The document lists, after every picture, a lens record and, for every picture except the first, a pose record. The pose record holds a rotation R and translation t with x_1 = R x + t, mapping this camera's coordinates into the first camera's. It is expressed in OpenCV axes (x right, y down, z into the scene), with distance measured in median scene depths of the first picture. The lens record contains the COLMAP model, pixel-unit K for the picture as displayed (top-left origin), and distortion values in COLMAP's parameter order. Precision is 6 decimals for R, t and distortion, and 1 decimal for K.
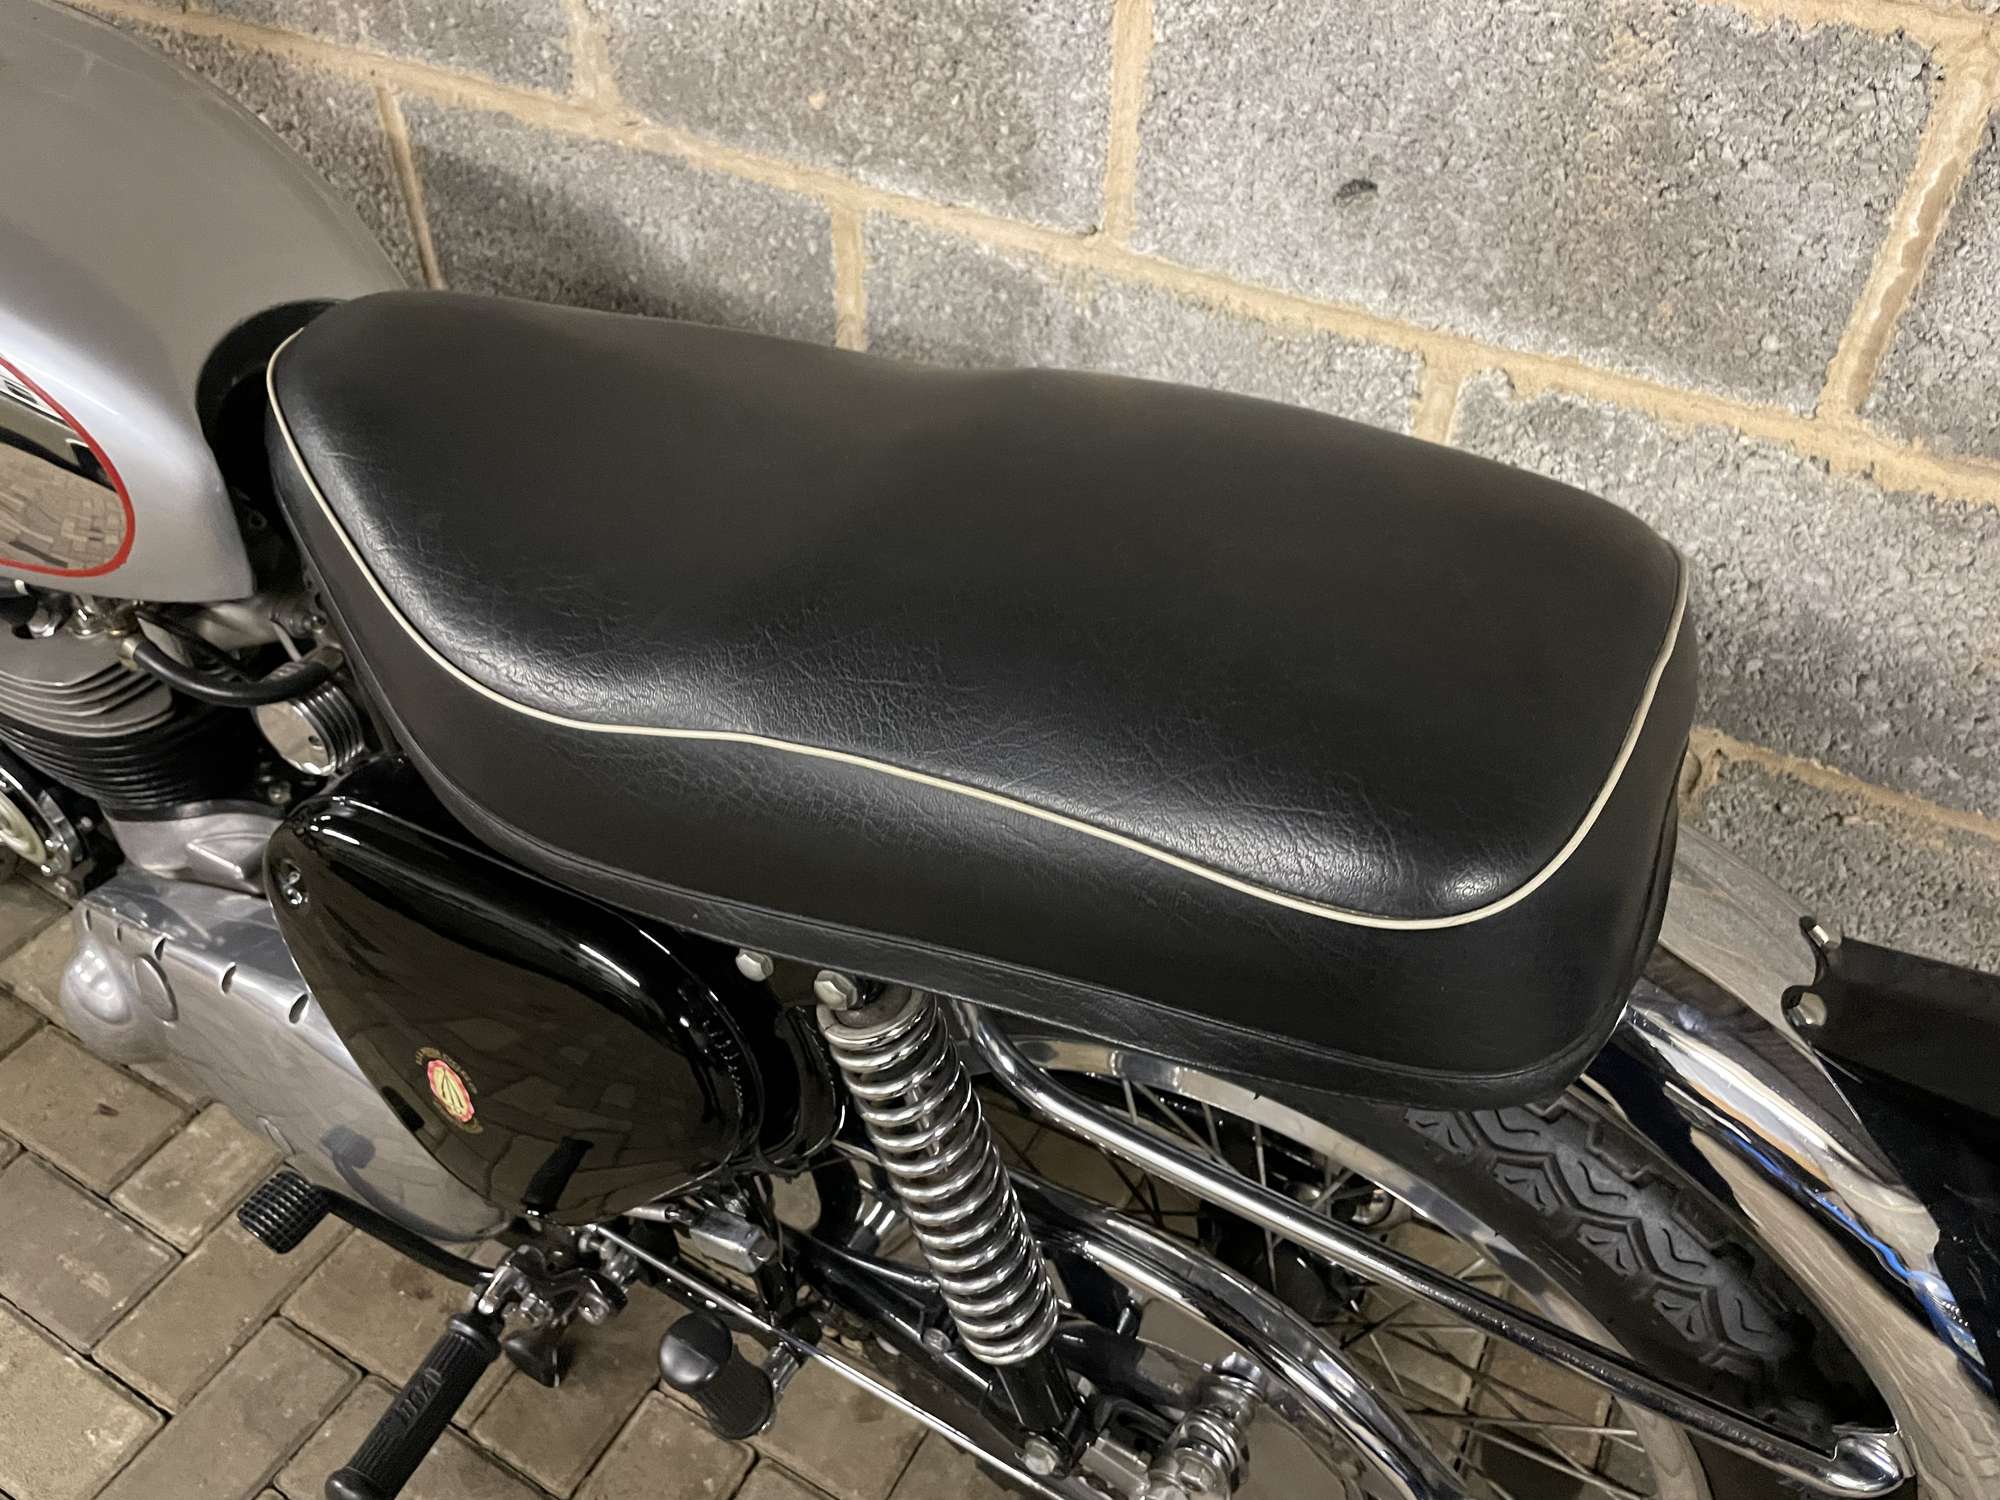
lens RADIAL K [[1513.4, 0, 1016.4], [0, 1513.4, 748.0], [0, 0, 1]] dist [0.058533, -0.098634]
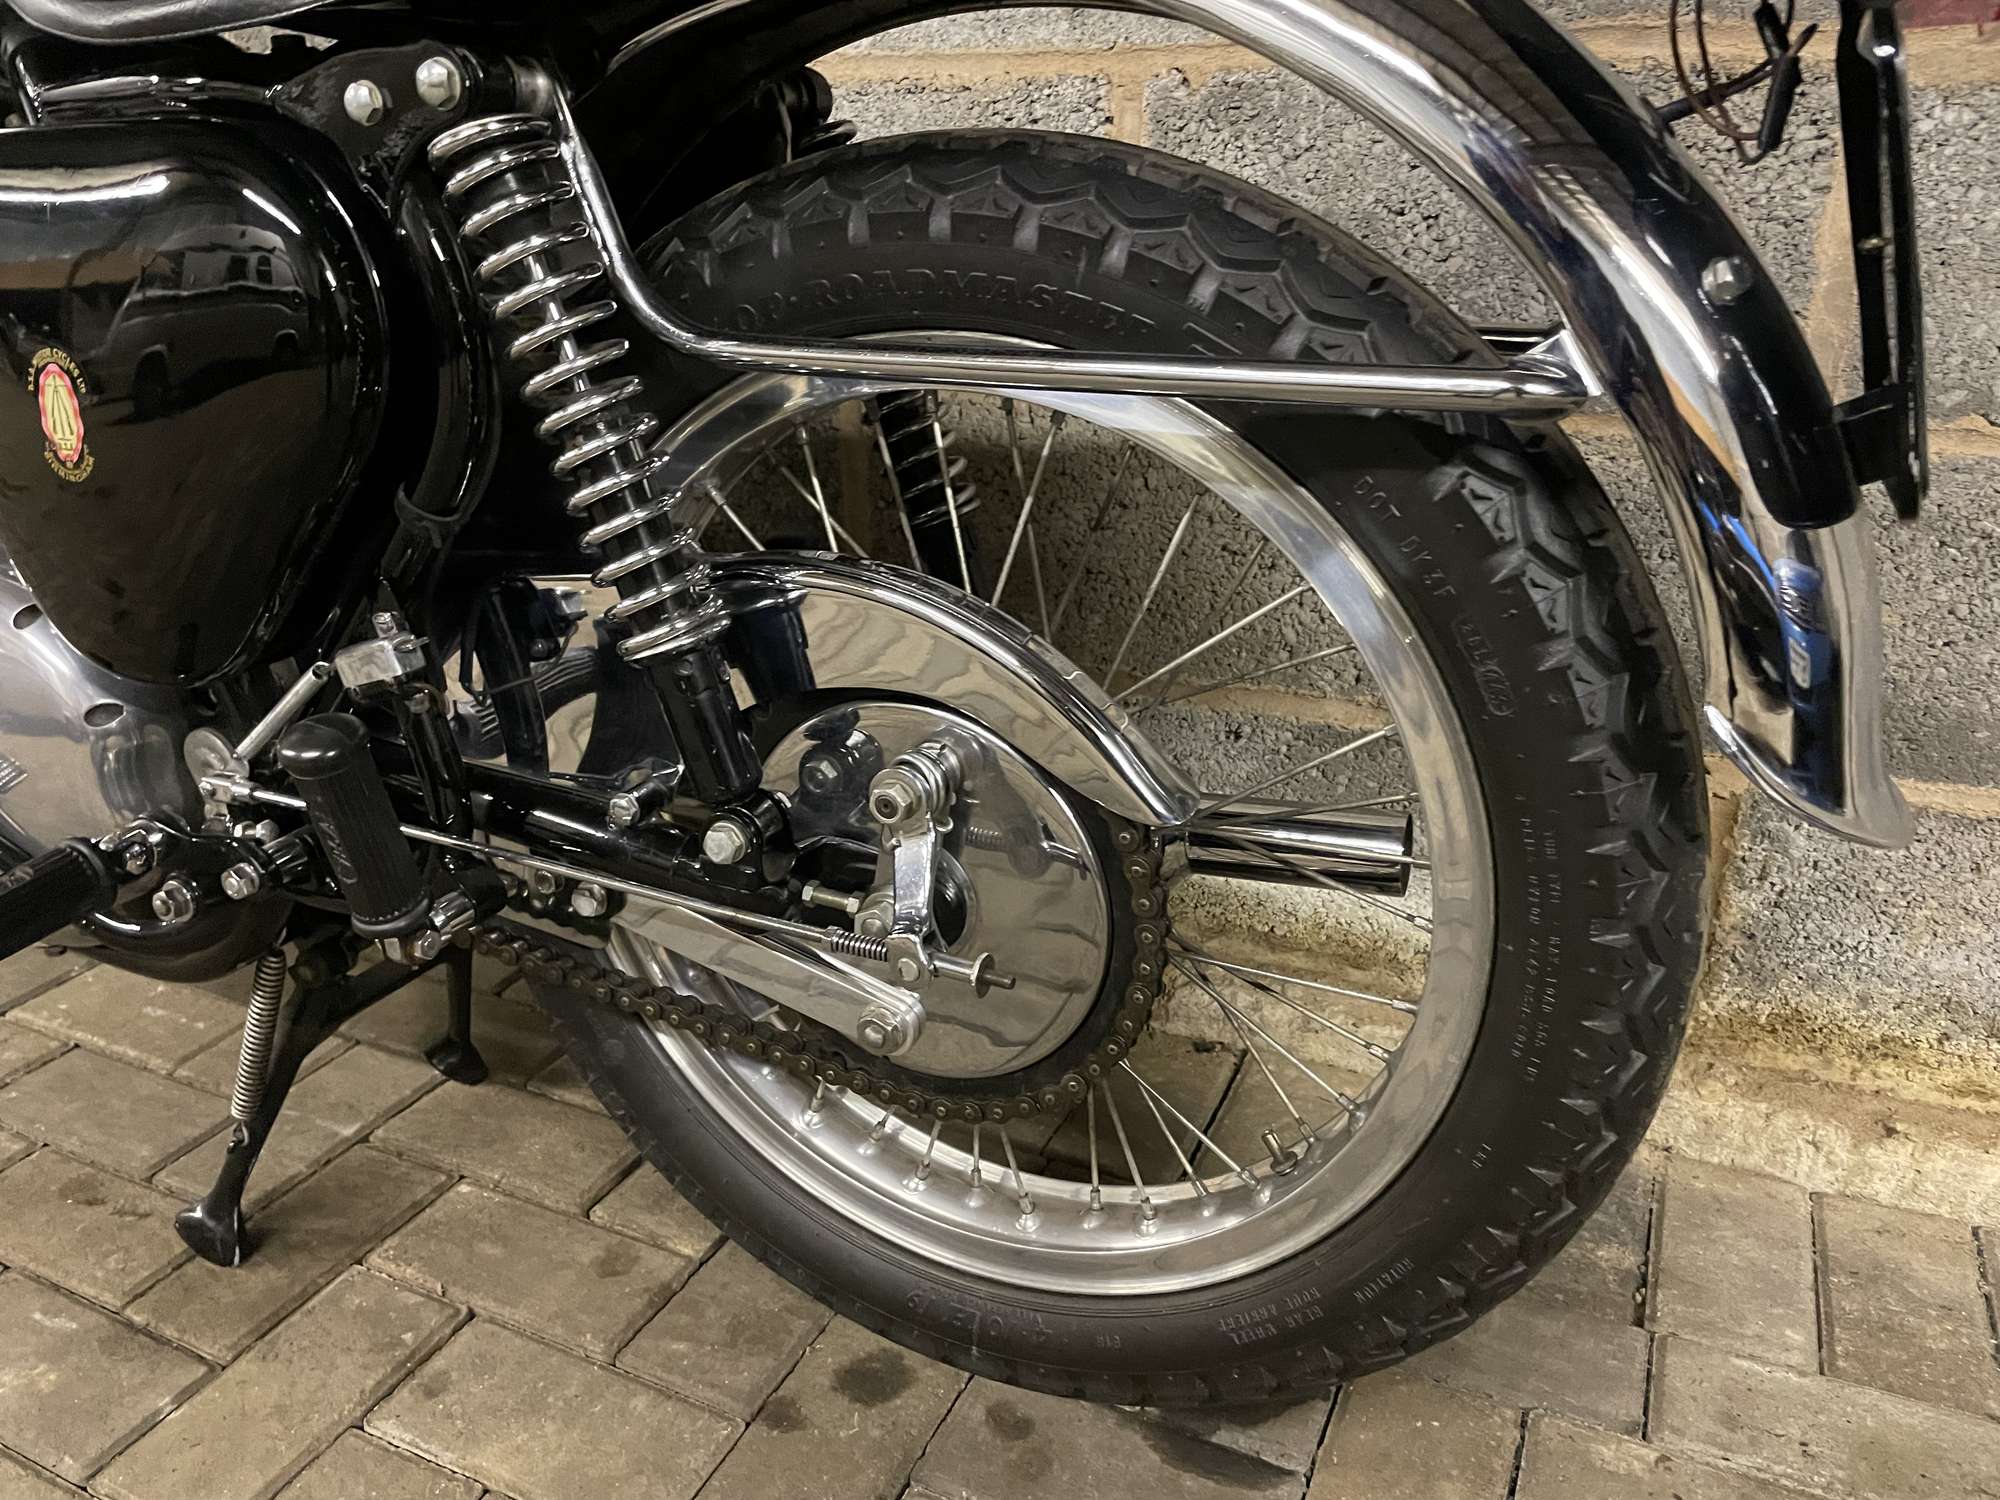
lens RADIAL K [[1513.4, 0, 996.2], [0, 1513.4, 799.7], [0, 0, 1]] dist [0.058533, -0.098634]
pose [[0.997477, -0.056690, 0.042727, 0.106833], [0.067840, 0.938497, -0.338559, 0.576283], [-0.020906, 0.340603, 0.939975, 0.144143]]
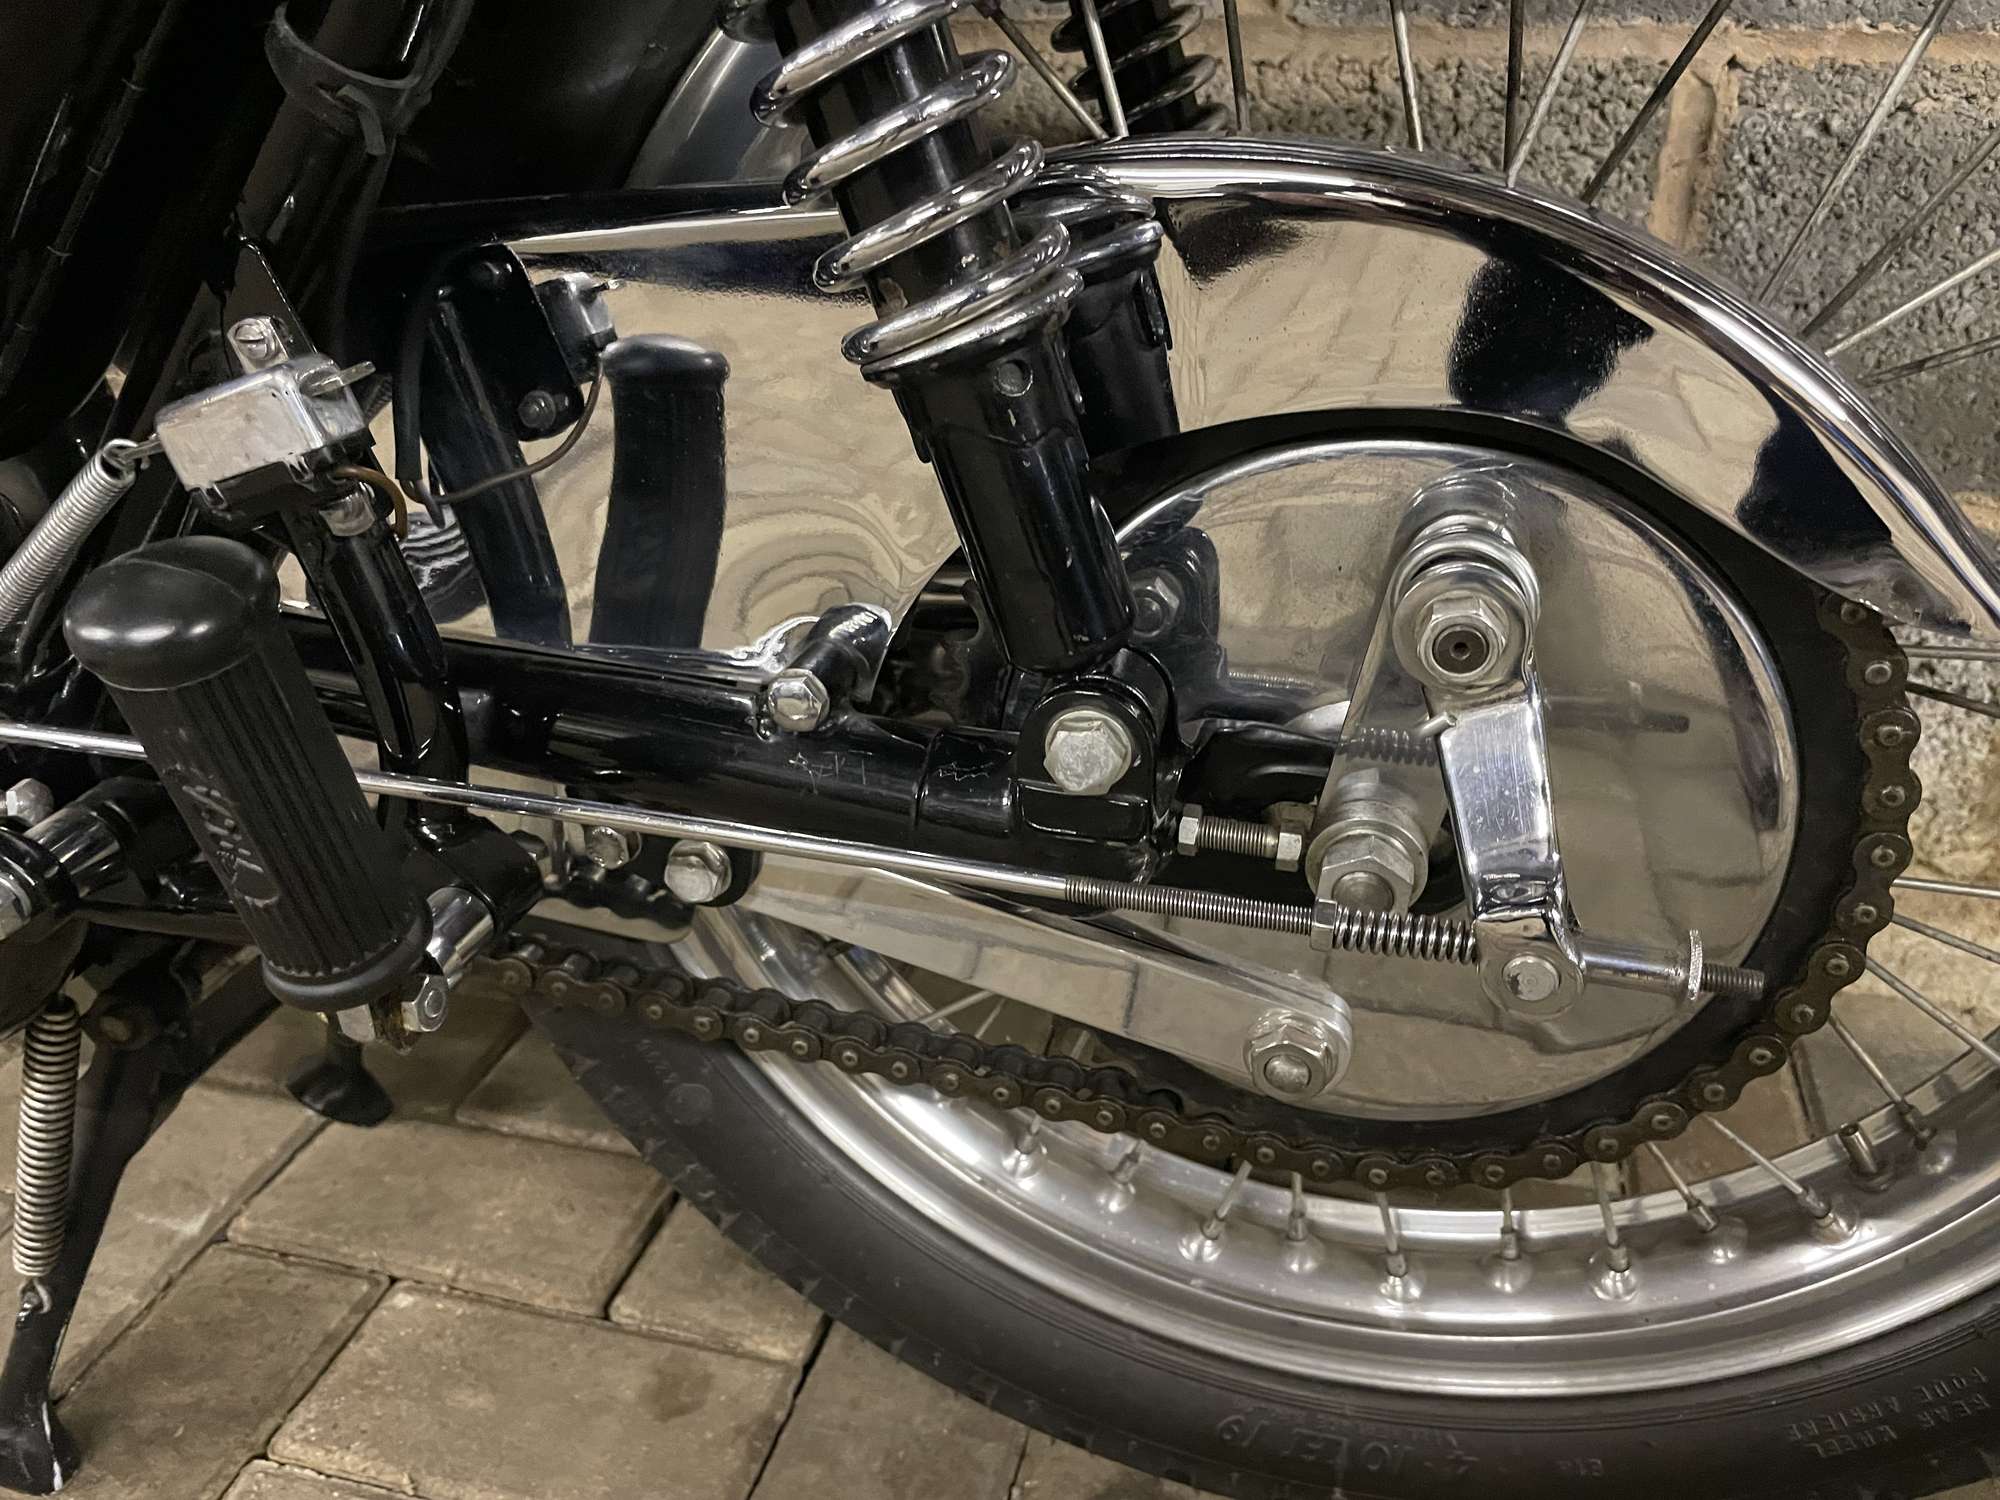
lens RADIAL K [[1513.4, 0, 1020.7], [0, 1513.4, 796.3], [0, 0, 1]] dist [0.058533, -0.098634]
pose [[0.966419, -0.154991, 0.204967, -0.066169], [0.200104, 0.954328, -0.221850, 0.438942], [-0.161221, 0.255415, 0.953295, 0.474051]]
